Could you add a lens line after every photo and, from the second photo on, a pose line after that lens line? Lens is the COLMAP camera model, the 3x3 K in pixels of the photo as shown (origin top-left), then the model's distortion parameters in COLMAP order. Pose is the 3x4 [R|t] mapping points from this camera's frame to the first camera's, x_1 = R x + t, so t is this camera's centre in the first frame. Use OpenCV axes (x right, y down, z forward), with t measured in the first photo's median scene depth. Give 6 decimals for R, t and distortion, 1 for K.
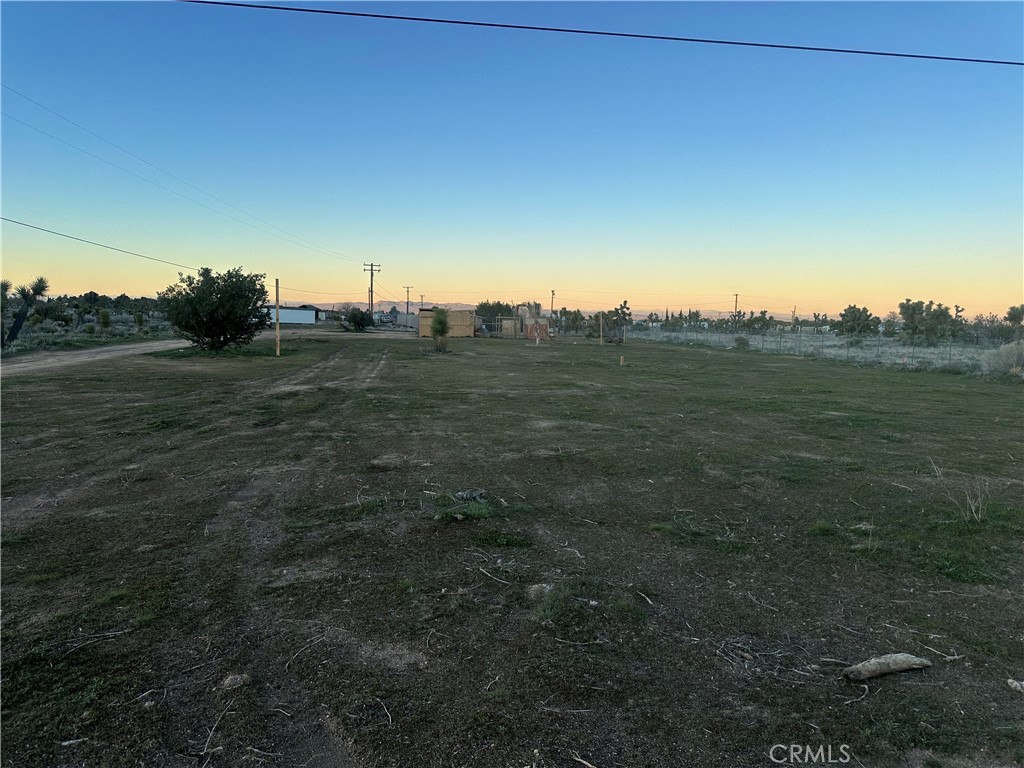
lens RADIAL K [[720.8, 0, 501.6], [0, 720.8, 387.8], [0, 0, 1]] dist [0.108783, -0.136409]
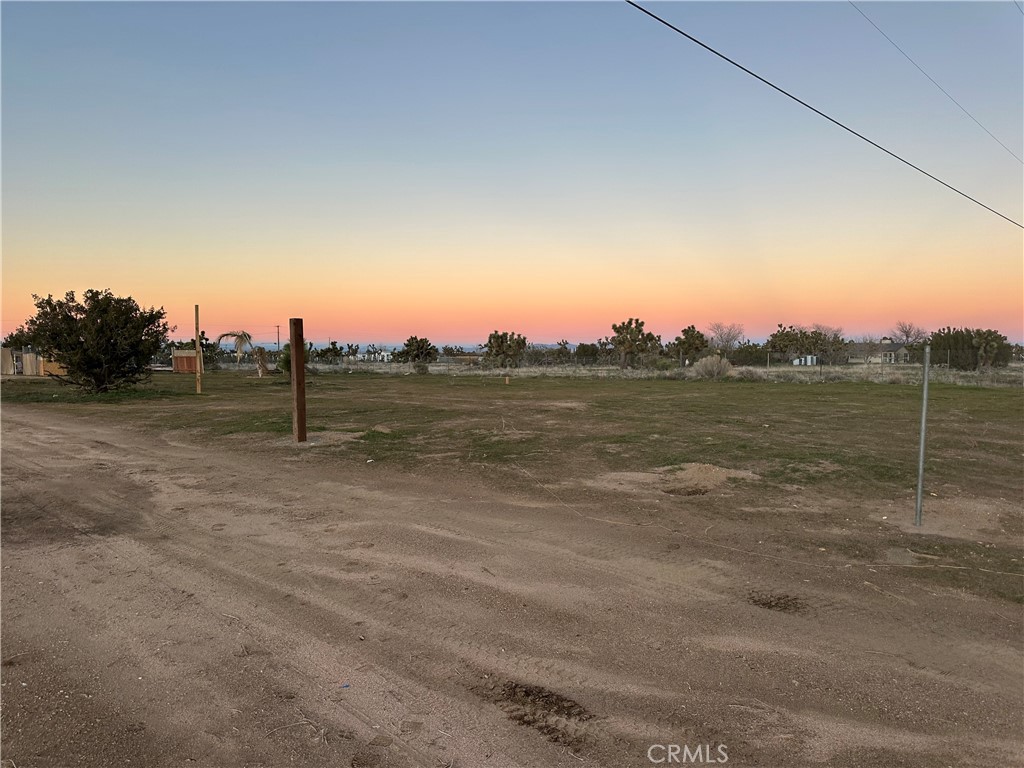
lens RADIAL K [[720.8, 0, 525.1], [0, 720.8, 393.7], [0, 0, 1]] dist [0.108783, -0.136409]
pose [[0.761541, -0.059138, 0.645413, -0.125249], [0.081758, 0.996639, -0.005148, -0.001608], [-0.642939, 0.056688, 0.763817, 0.017168]]
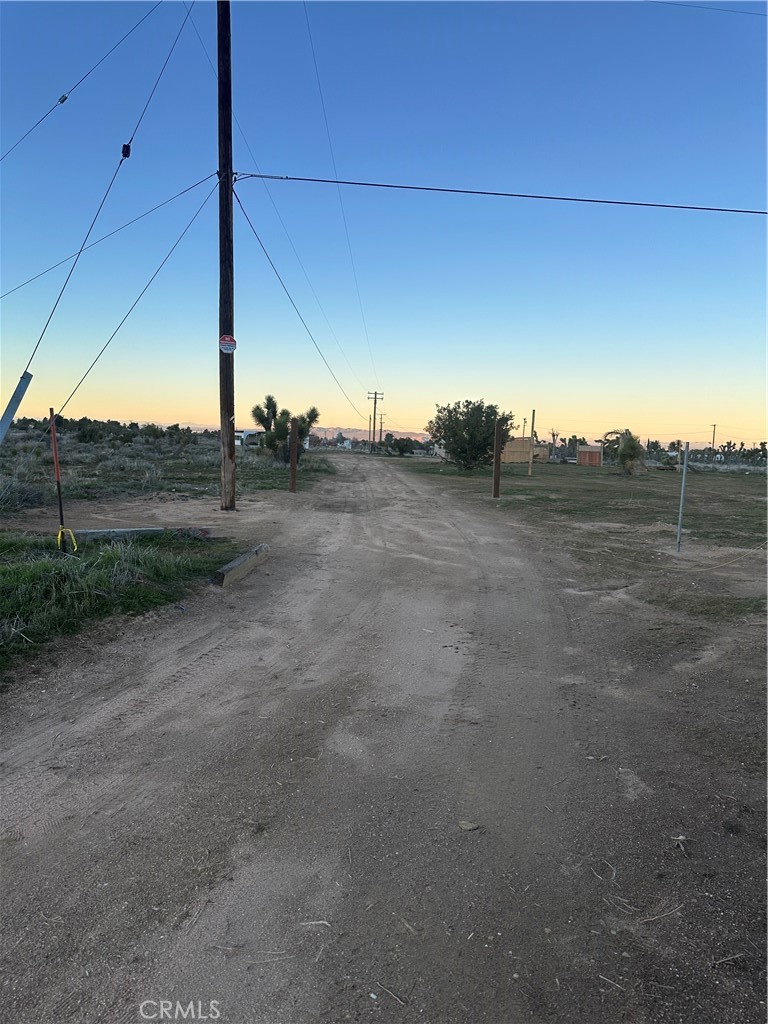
lens RADIAL K [[720.8, 0, 377.9], [0, 720.8, 505.8], [0, 0, 1]] dist [0.108783, -0.136409]
pose [[0.996736, 0.021750, -0.077744, -0.099129], [-0.022698, 0.999678, -0.011323, 0.005353], [0.077473, 0.013051, 0.996909, -0.042051]]
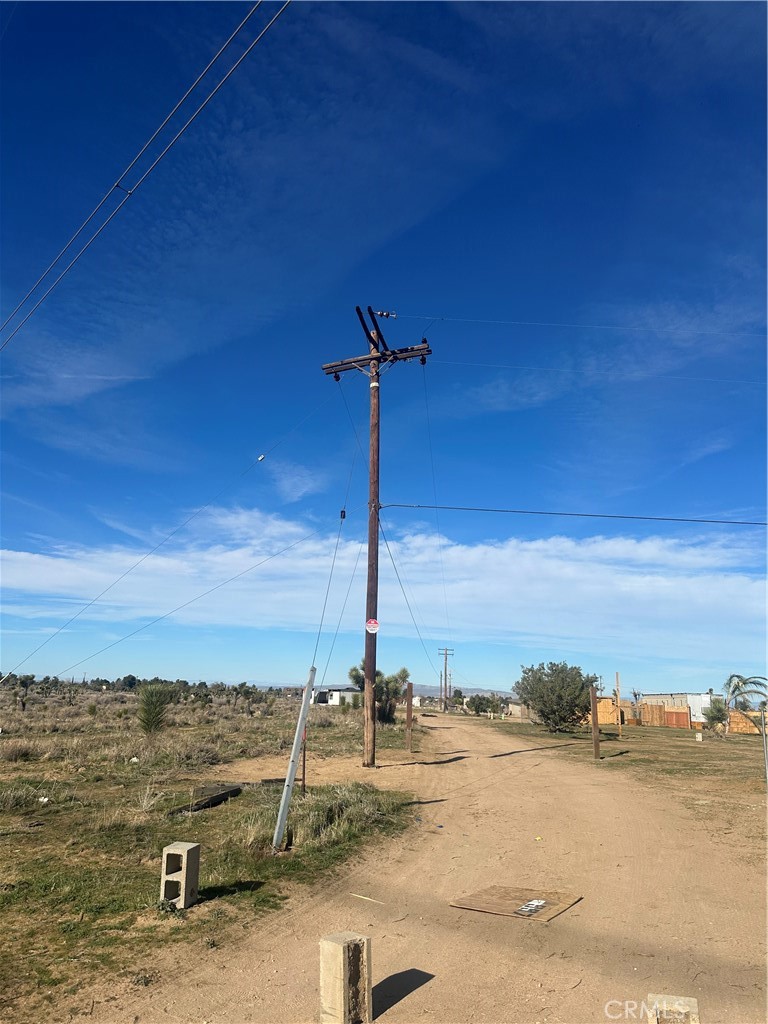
lens RADIAL K [[720.8, 0, 375.2], [0, 720.8, 507.0], [0, 0, 1]] dist [0.108783, -0.136409]
pose [[0.985129, -0.031415, -0.168919, -0.105622], [-0.029897, 0.936802, -0.348580, 0.007088], [0.169194, 0.348447, 0.921932, -0.068545]]
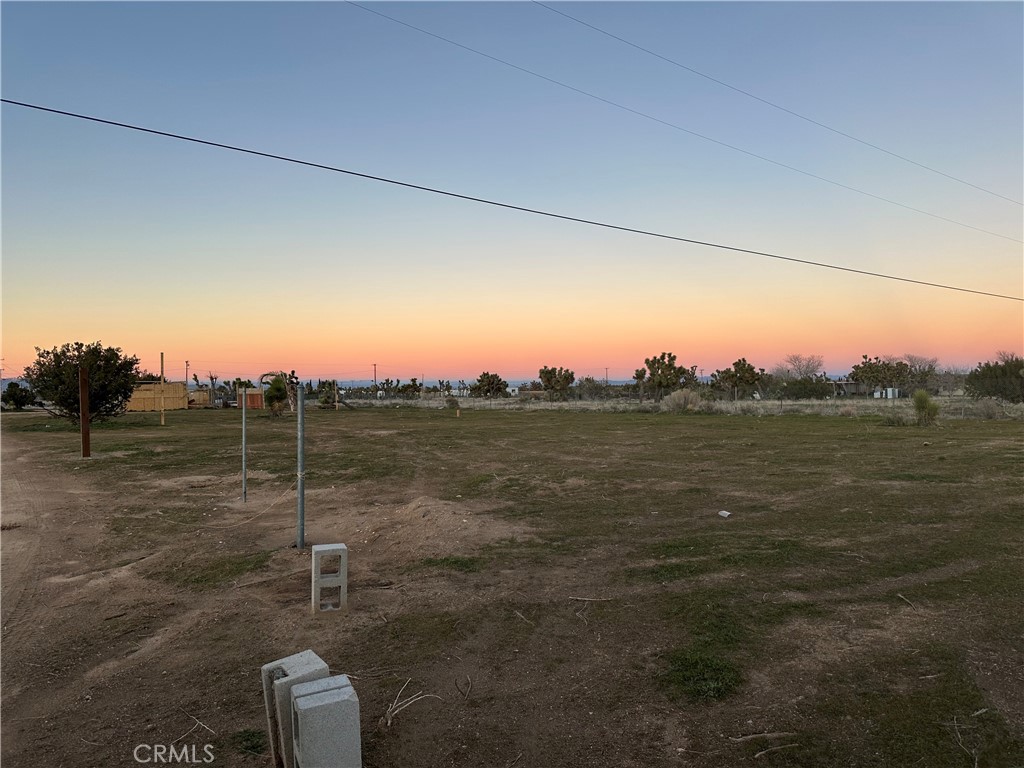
lens RADIAL K [[720.8, 0, 505.4], [0, 720.8, 389.0], [0, 0, 1]] dist [0.108783, -0.136409]
pose [[0.866586, -0.030535, 0.498092, -0.087054], [0.077152, 0.994323, -0.073275, 0.004712], [-0.493027, 0.101927, 0.864023, -0.039645]]
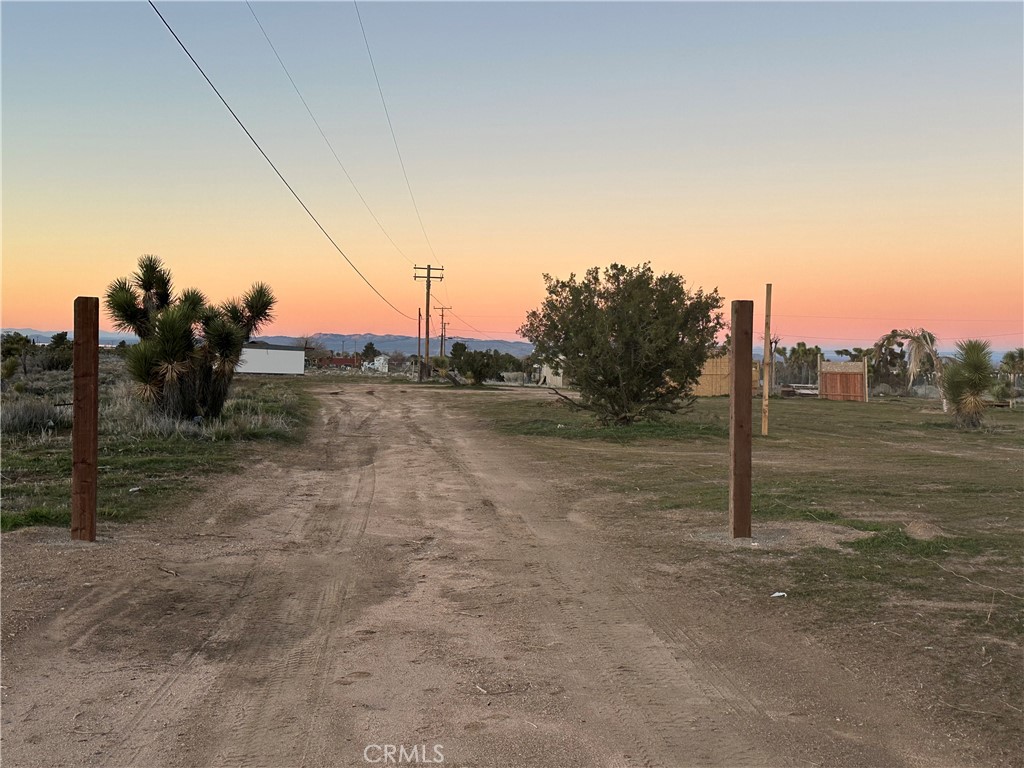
lens RADIAL K [[1294.5, 0, 522.0], [0, 1294.5, 373.3], [0, 0, 1]] dist [0.063191, 0.000000]
pose [[0.999868, -0.001658, -0.016190, -0.099500], [0.000226, 0.996112, -0.088098, -0.001570], [0.016273, 0.088083, 0.995980, 0.020193]]
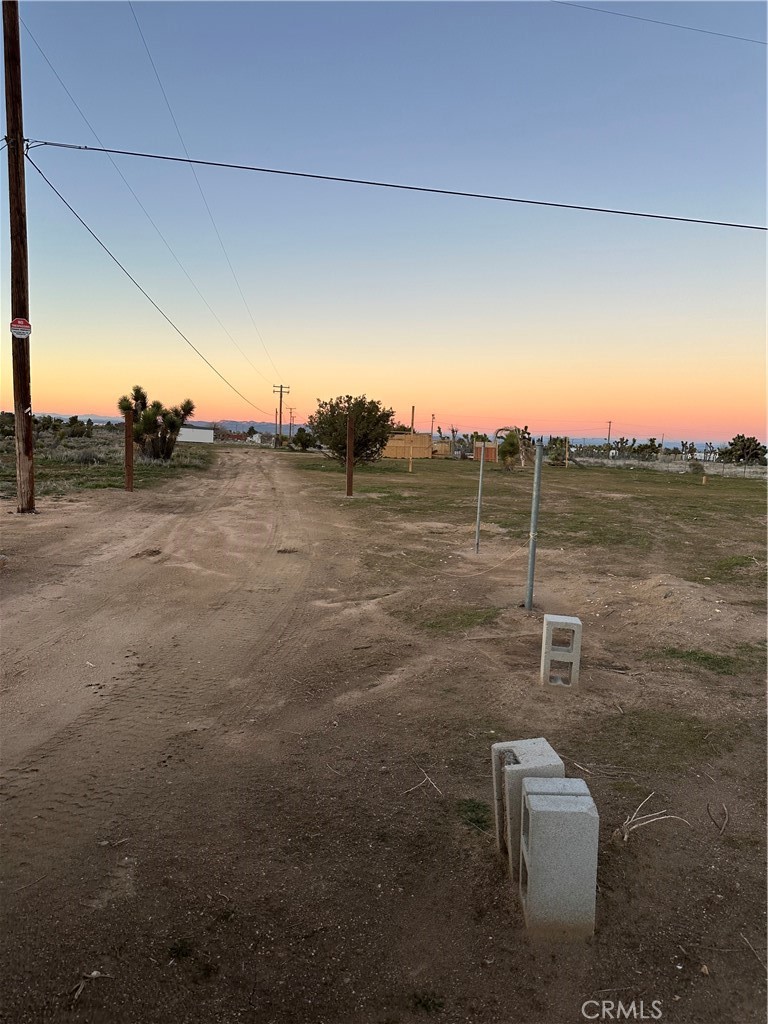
lens RADIAL K [[720.8, 0, 382.4], [0, 720.8, 508.2], [0, 0, 1]] dist [0.108783, -0.136409]
pose [[0.998859, 0.014833, 0.045397, -0.086794], [-0.014723, 0.999888, -0.002770, 0.004273], [-0.045433, 0.002098, 0.998965, -0.036760]]
